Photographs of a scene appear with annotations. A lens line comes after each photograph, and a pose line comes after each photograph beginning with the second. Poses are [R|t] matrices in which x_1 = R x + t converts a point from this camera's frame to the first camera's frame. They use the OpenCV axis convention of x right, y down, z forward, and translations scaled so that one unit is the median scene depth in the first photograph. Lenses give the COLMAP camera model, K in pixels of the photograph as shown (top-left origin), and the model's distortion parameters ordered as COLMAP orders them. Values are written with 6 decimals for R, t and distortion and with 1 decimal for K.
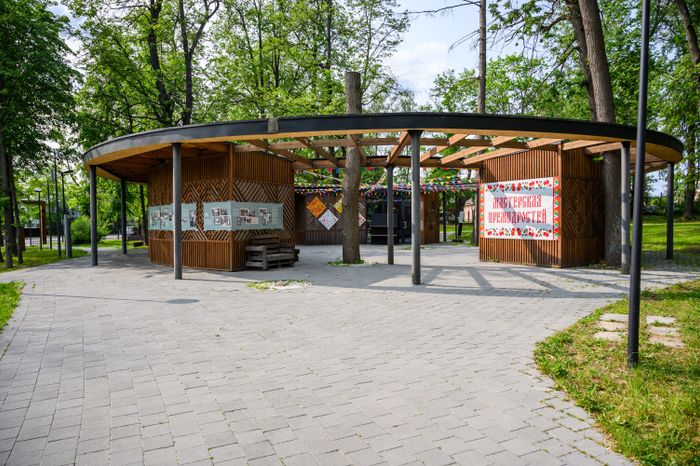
lens RADIAL K [[480.5, 0, 347.6], [0, 480.5, 235.0], [0, 0, 1]] dist [0.006855, 0.003379]
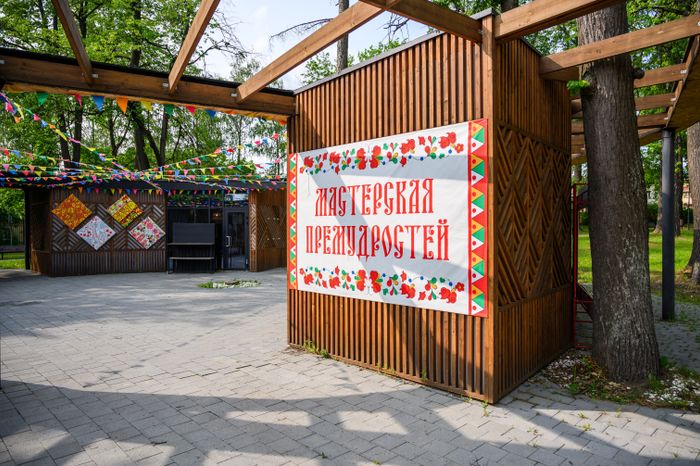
lens RADIAL K [[480.5, 0, 351.0], [0, 480.5, 232.9], [0, 0, 1]] dist [0.006855, 0.003379]
pose [[0.973923, 0.000656, 0.226877, 0.257833], [0.003764, 0.999811, -0.019048, -0.036475], [-0.226847, 0.019405, 0.973737, 0.656235]]
